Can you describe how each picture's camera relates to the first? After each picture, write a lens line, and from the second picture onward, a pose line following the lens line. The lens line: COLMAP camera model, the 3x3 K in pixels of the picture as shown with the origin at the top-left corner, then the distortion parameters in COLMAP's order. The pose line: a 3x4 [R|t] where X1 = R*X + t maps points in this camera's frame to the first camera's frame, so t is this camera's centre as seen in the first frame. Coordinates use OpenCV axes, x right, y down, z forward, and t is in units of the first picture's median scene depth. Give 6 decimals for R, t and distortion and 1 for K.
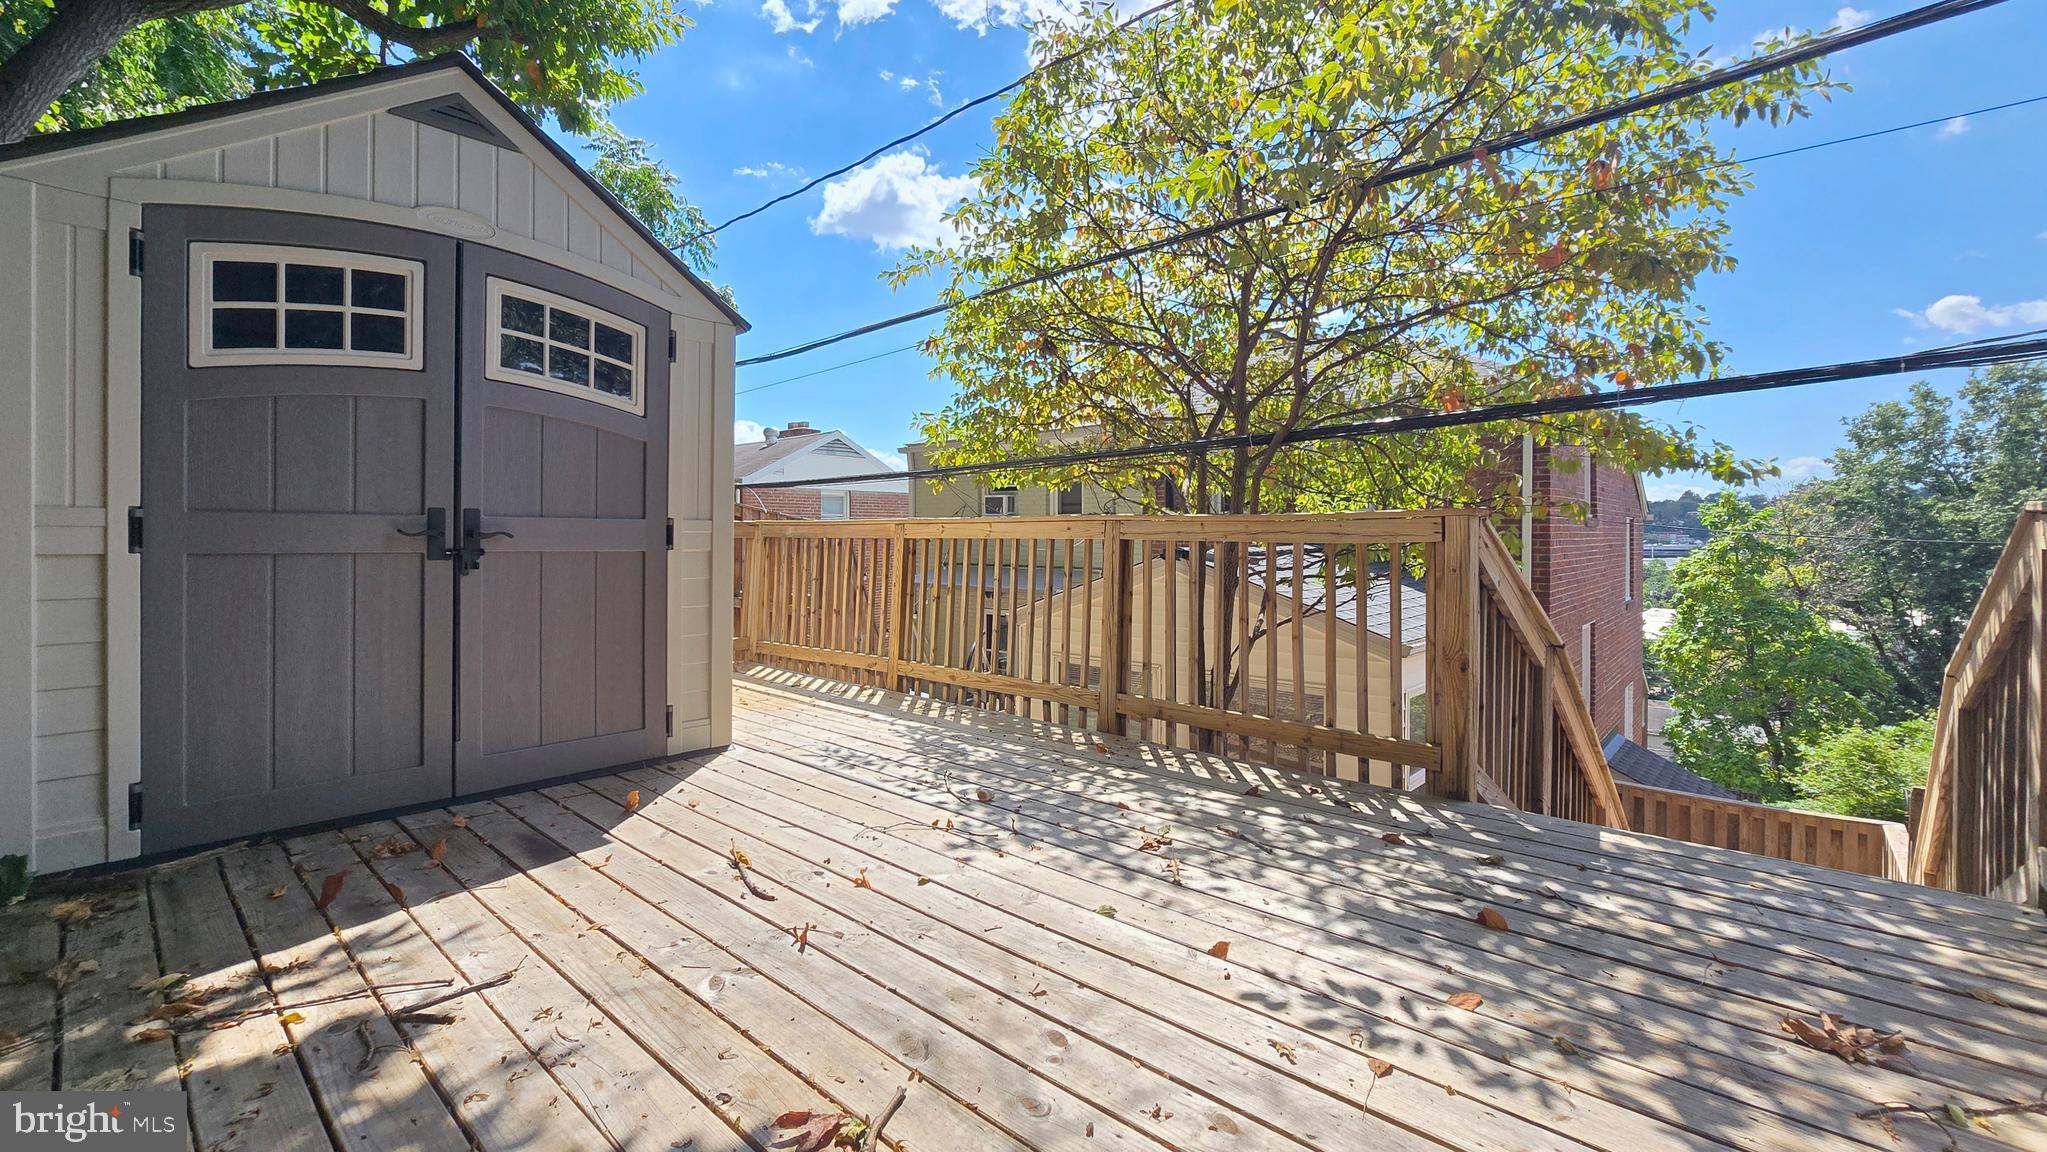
lens RADIAL K [[875.9, 0, 1008.3], [0, 875.9, 541.0], [0, 0, 1]] dist [-0.003732, 0.000502]
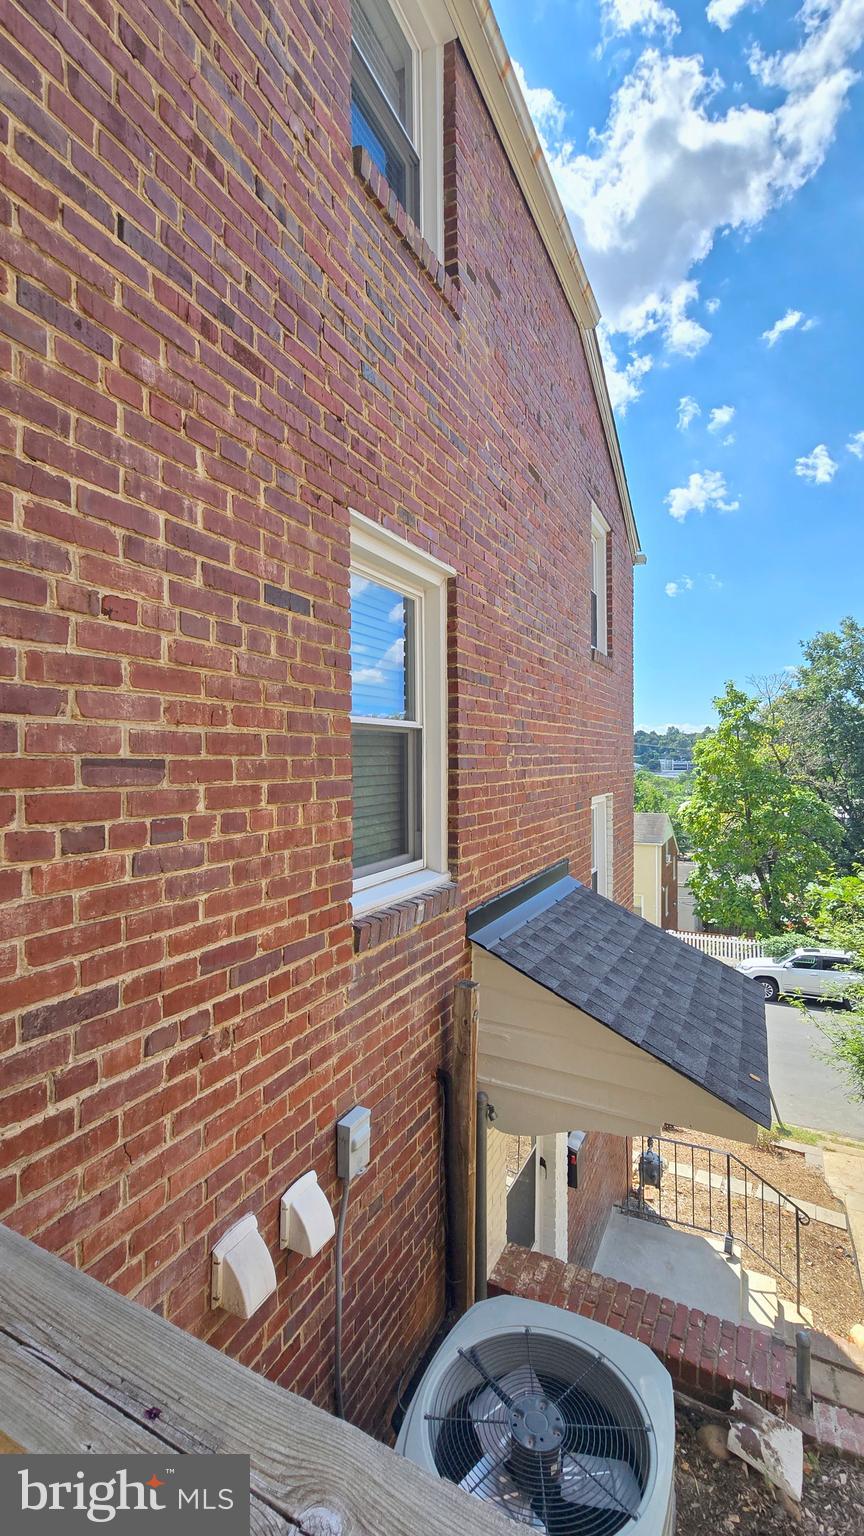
lens RADIAL K [[636.6, 0, 437.3], [0, 636.6, 757.2], [0, 0, 1]] dist [-0.001650, 0.001043]
pose [[0.966629, 0.000217, 0.256180, 0.195658], [0.003409, 0.999900, -0.013706, 0.057765], [-0.256158, 0.014122, 0.966532, 0.243109]]
